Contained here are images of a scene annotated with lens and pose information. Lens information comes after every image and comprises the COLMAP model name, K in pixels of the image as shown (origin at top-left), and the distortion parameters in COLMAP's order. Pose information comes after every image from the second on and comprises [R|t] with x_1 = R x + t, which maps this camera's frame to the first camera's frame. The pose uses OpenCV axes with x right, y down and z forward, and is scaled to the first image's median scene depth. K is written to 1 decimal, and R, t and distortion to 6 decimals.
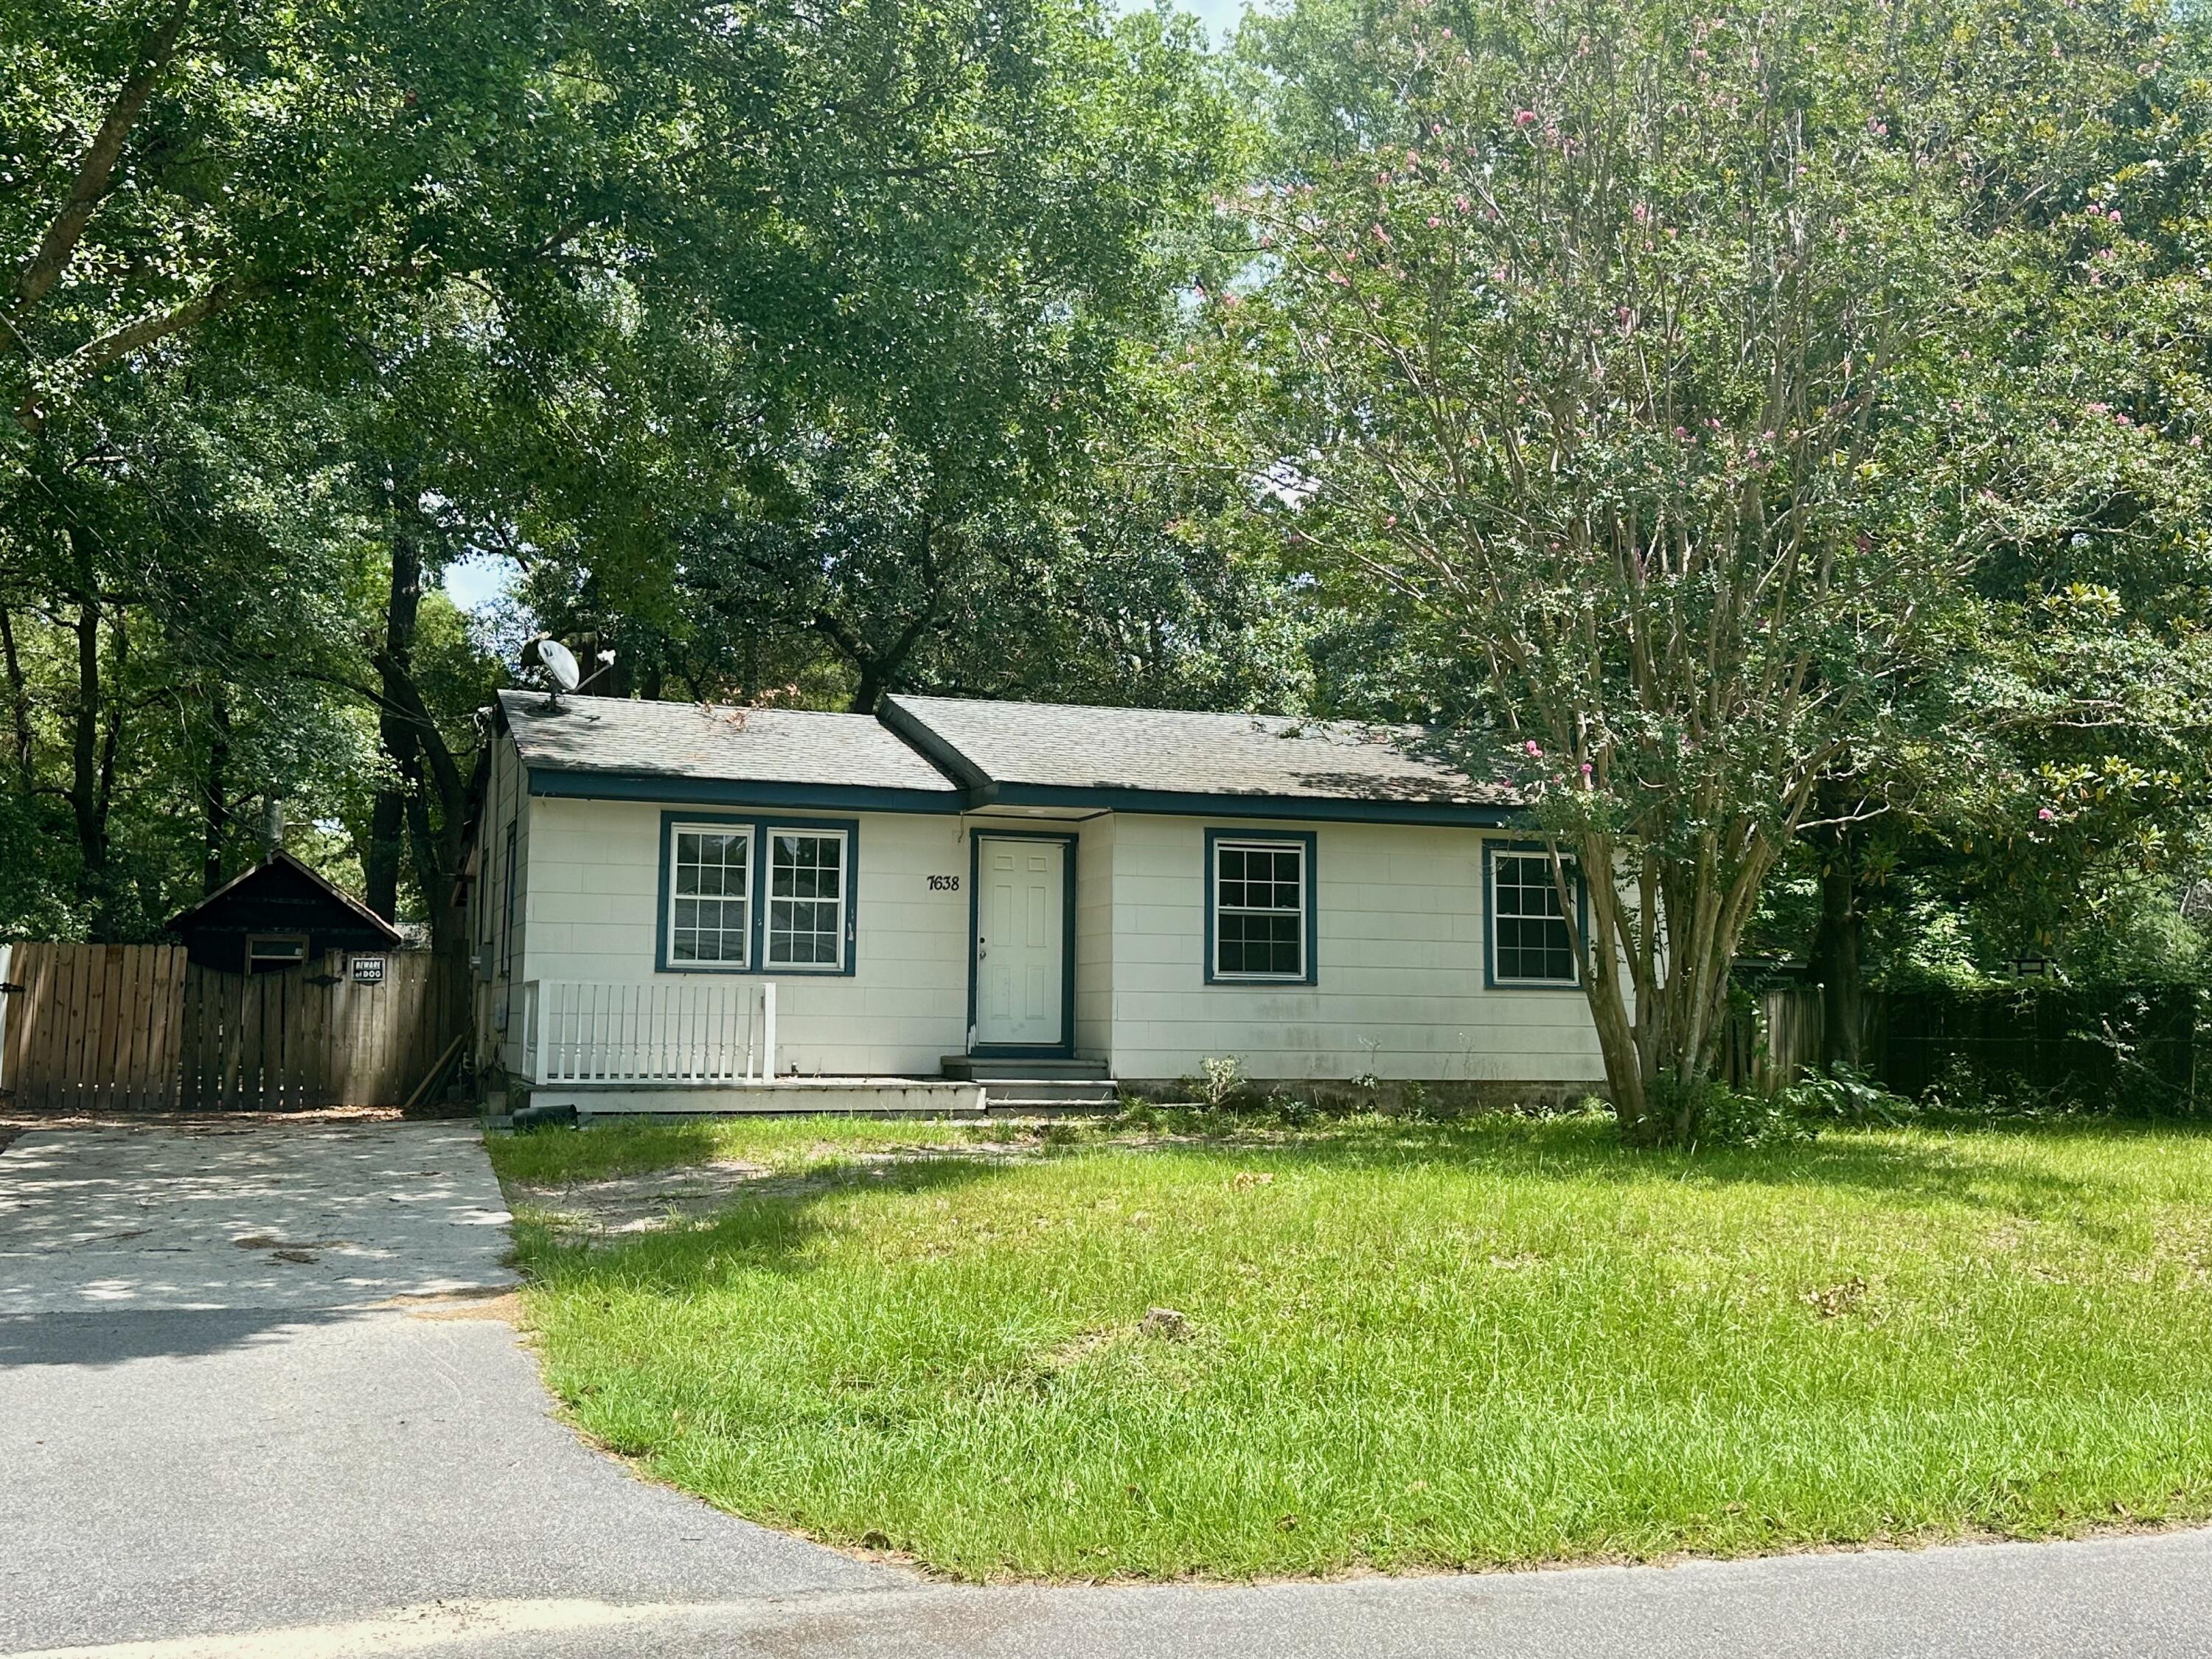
lens RADIAL K [[2247.5, 0, 1106.0], [0, 2247.5, 829.5], [0, 0, 1]] dist [0.069159, -0.005964]
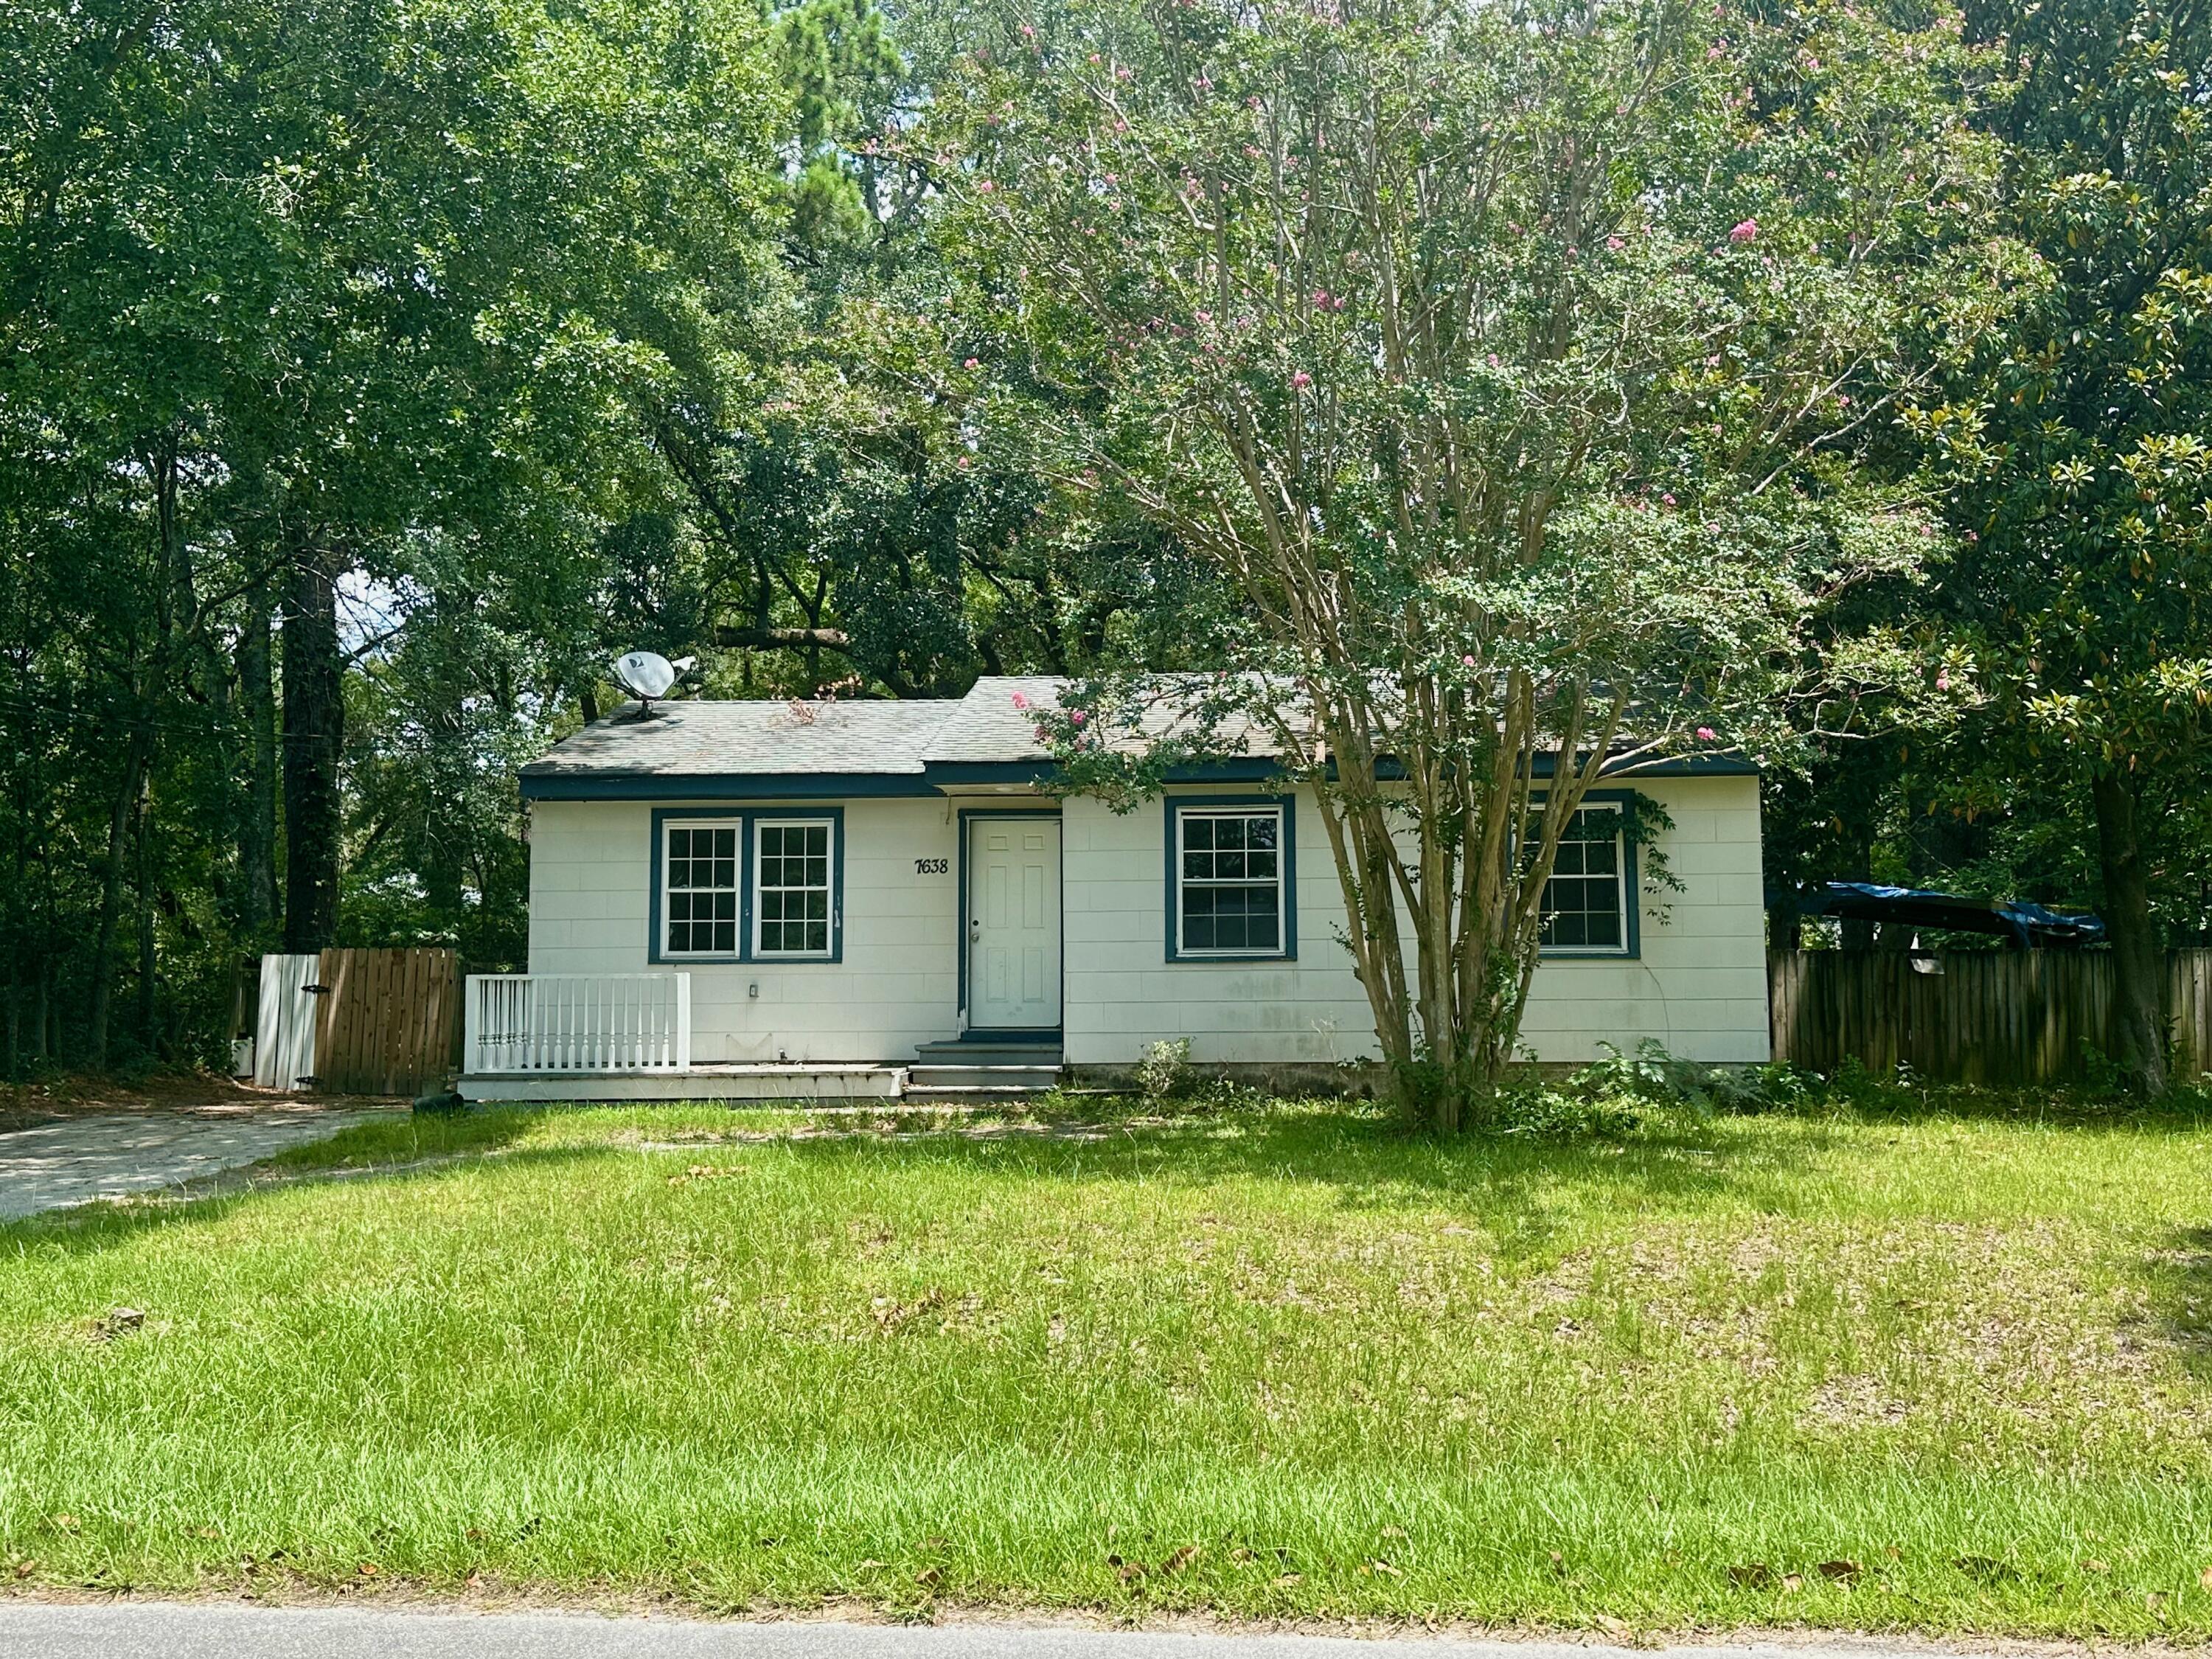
lens RADIAL K [[2247.5, 0, 1106.0], [0, 2247.5, 829.5], [0, 0, 1]] dist [0.069159, -0.005964]
pose [[0.919708, -0.047578, -0.389709, 0.392461], [0.050770, 0.998708, -0.002112, 0.013997], [0.389306, -0.017843, 0.920936, 0.125370]]
